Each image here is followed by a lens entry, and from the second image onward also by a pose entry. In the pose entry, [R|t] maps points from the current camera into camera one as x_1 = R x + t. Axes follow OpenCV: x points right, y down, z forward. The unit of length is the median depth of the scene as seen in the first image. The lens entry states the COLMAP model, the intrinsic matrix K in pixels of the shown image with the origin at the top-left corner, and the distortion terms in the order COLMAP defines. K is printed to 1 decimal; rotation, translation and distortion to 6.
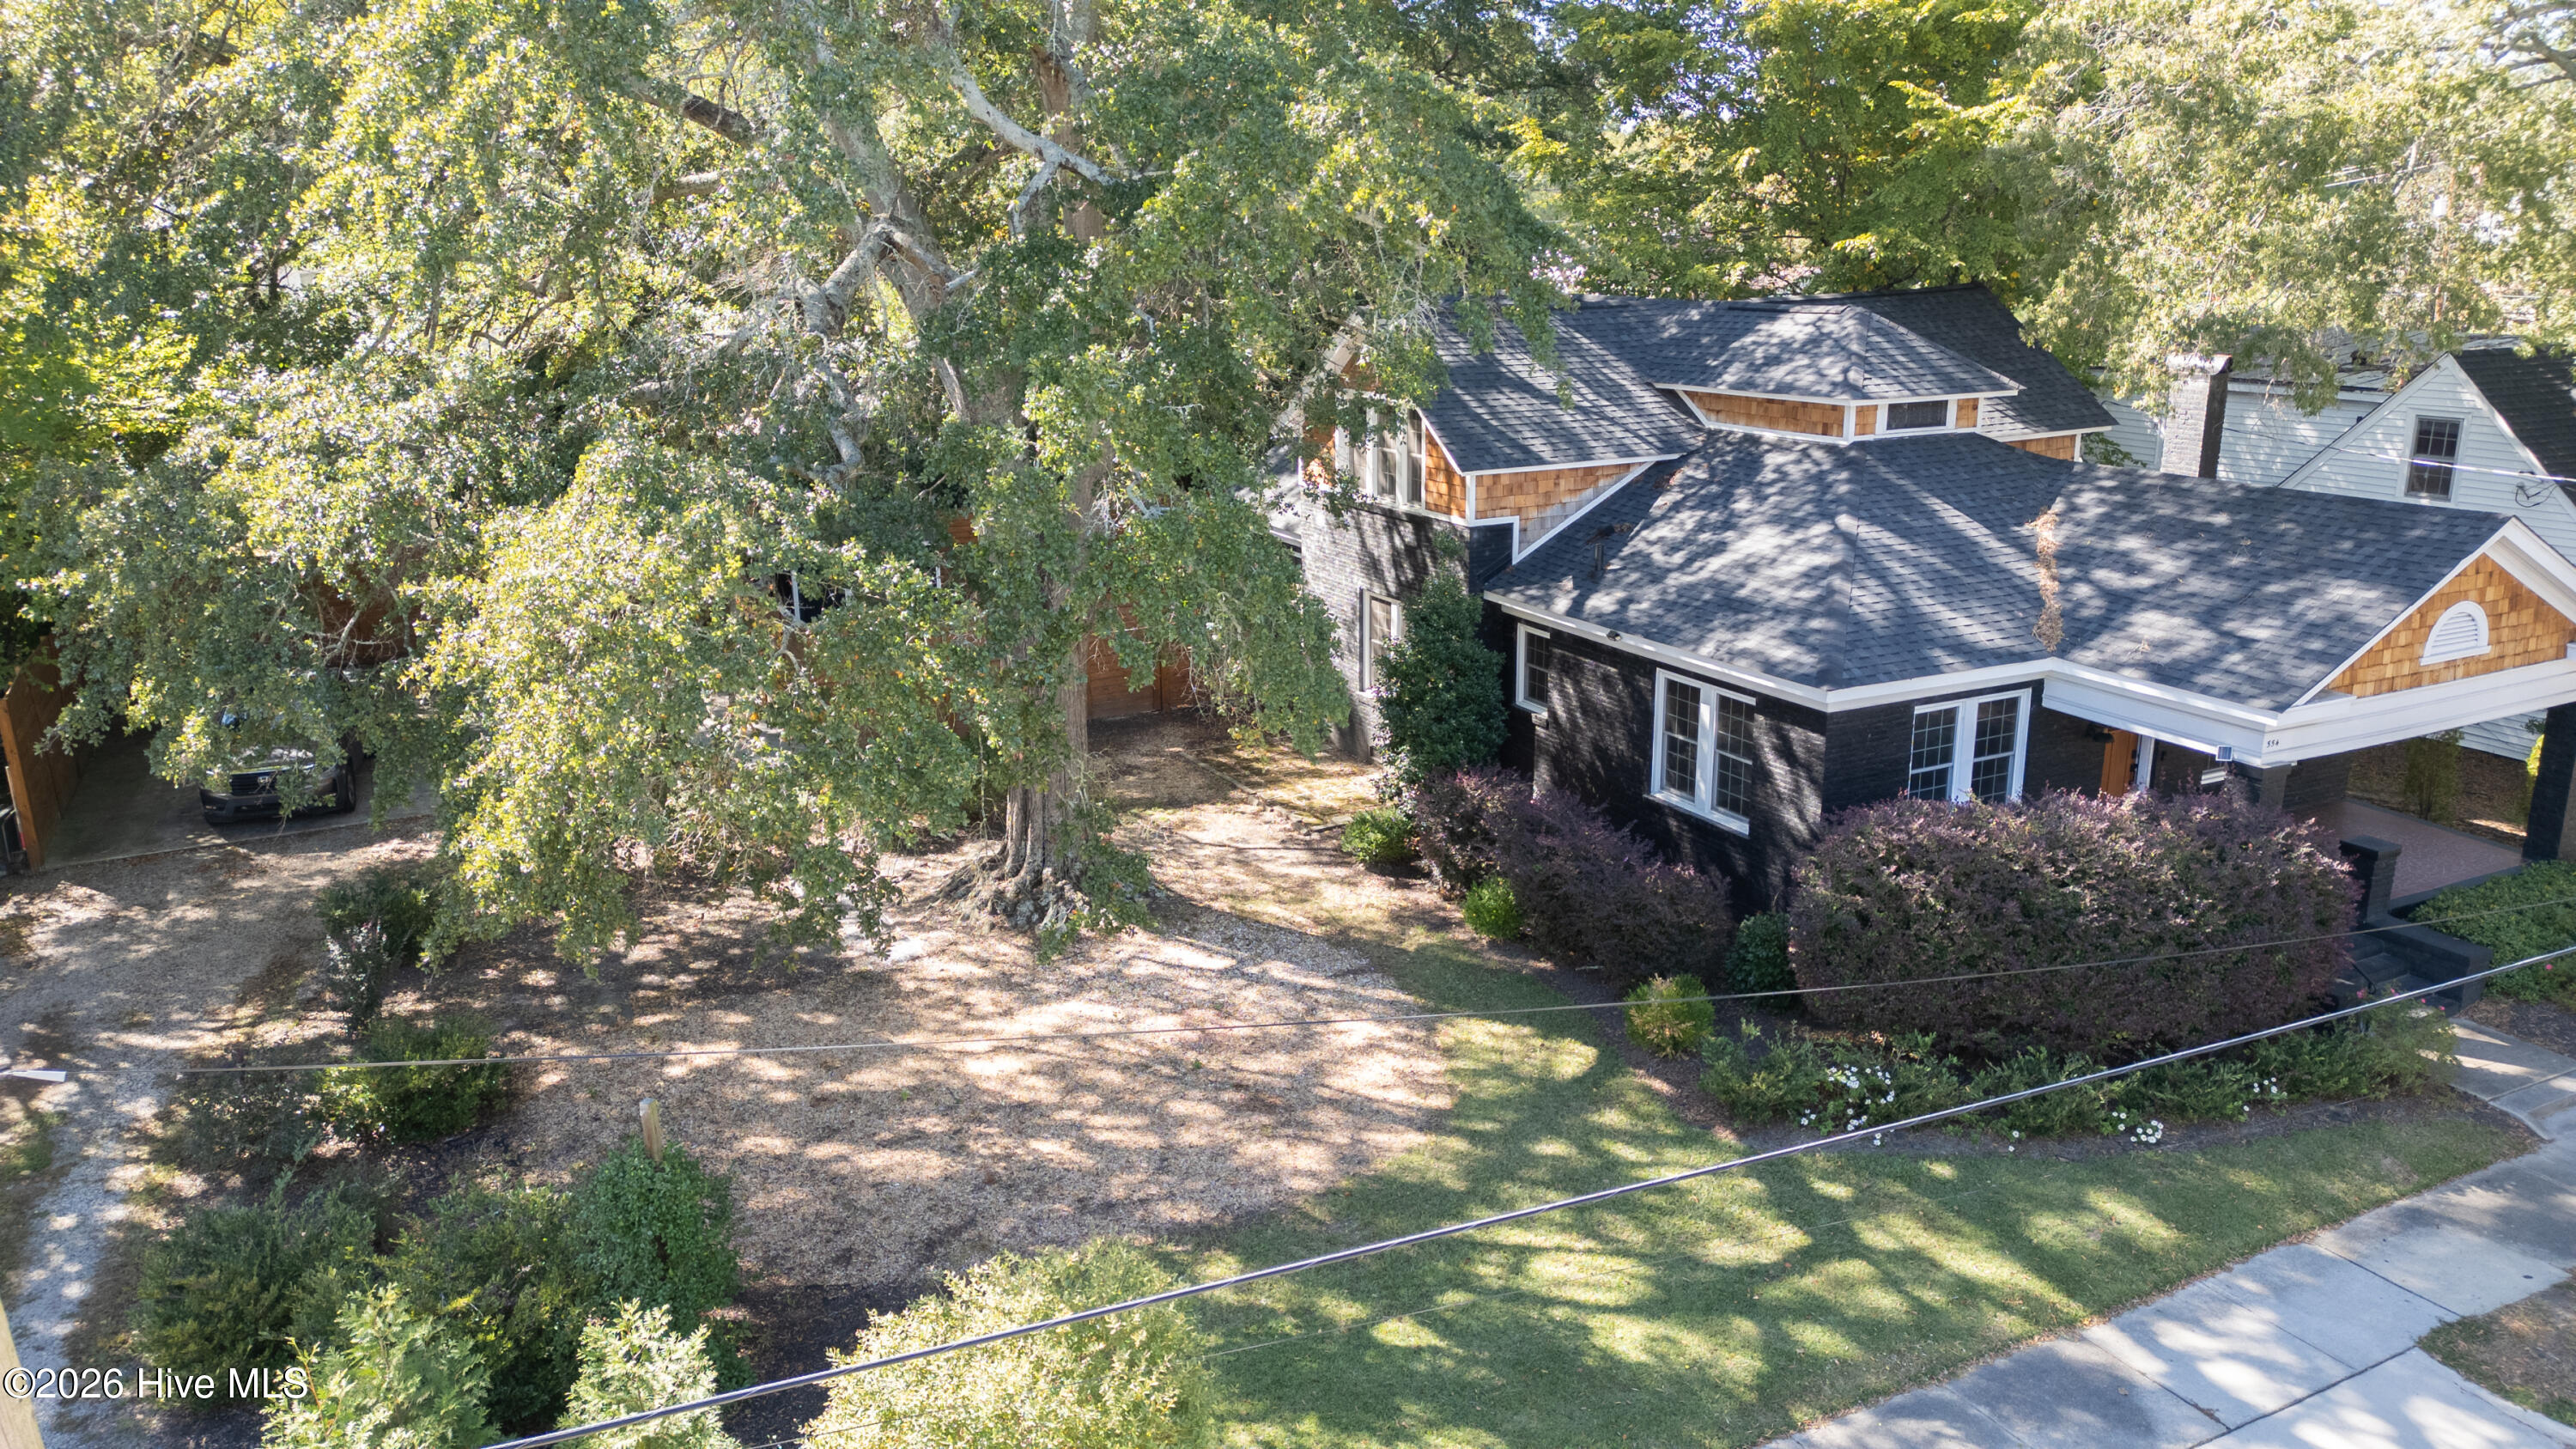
lens RADIAL K [[1737.0, 0, 1282.2], [0, 1737.0, 700.1], [0, 0, 1]] dist [0.043535, -0.043114]
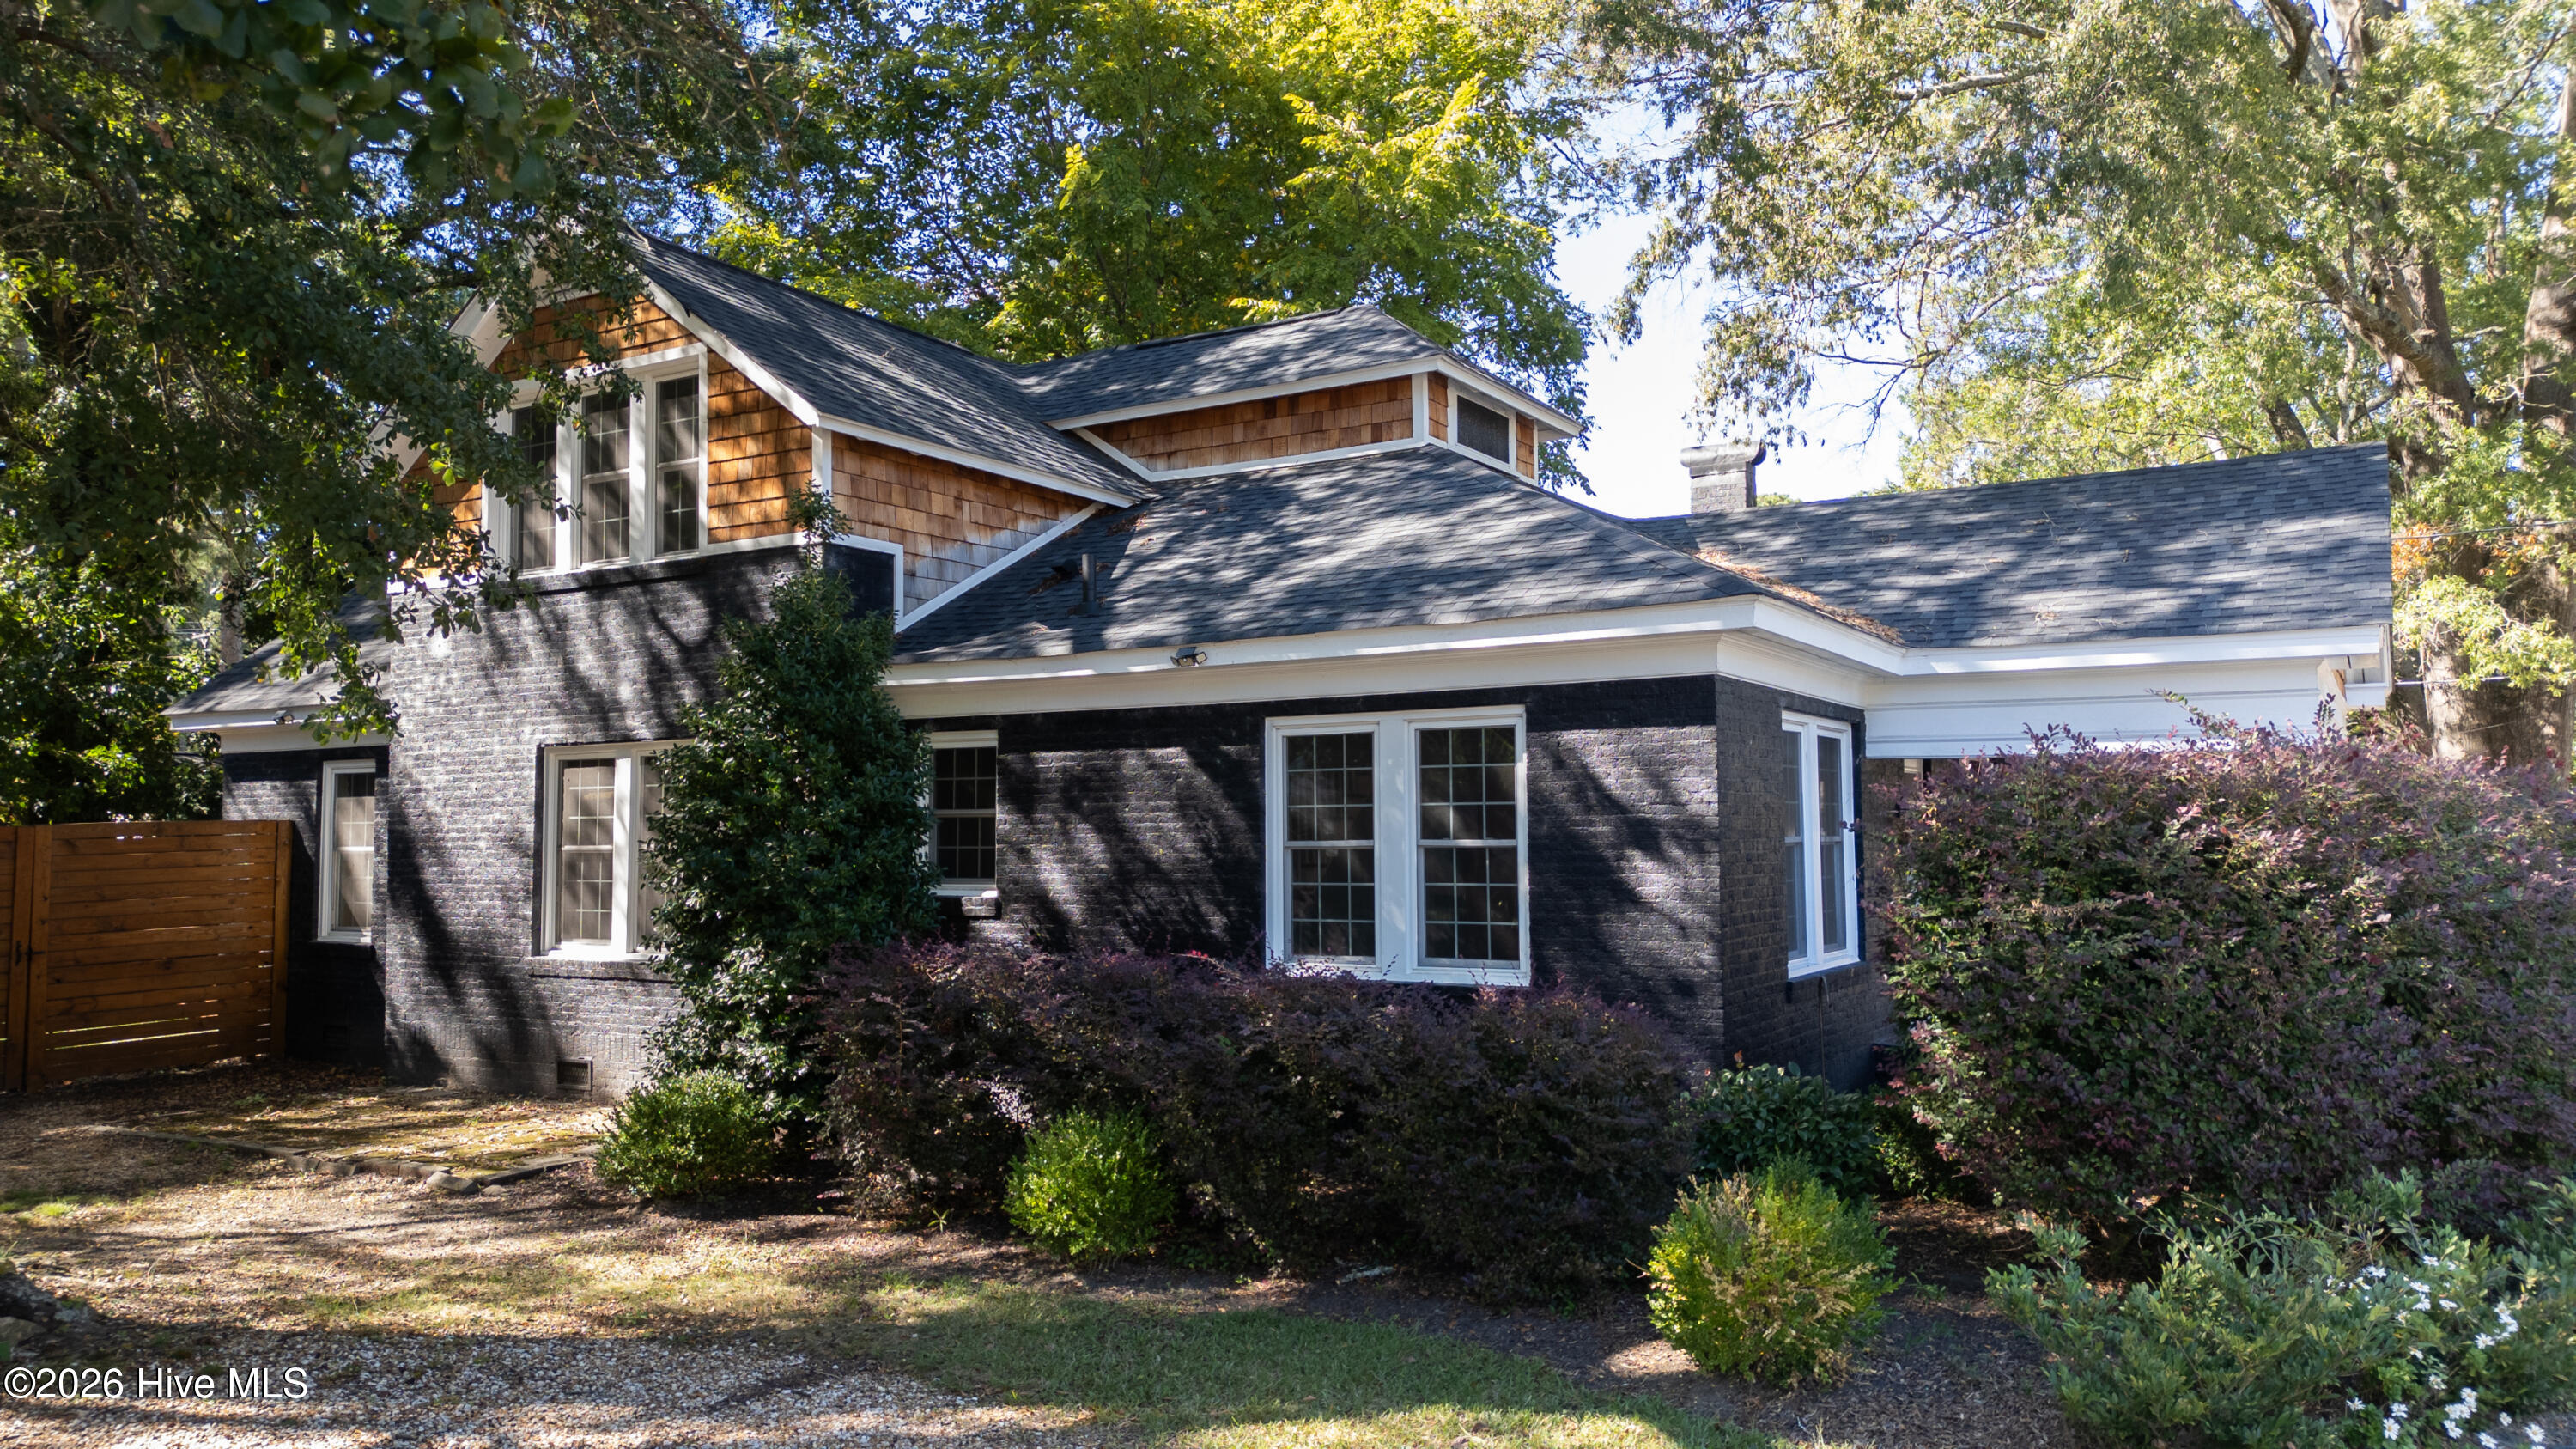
lens RADIAL K [[1737.0, 0, 1272.2], [0, 1737.0, 724.9], [0, 0, 1]] dist [0.043535, -0.043114]
pose [[0.845081, 0.043658, 0.532854, -0.064608], [0.130544, 0.949644, -0.284843, 0.140216], [-0.518456, 0.310276, 0.796826, 0.624726]]
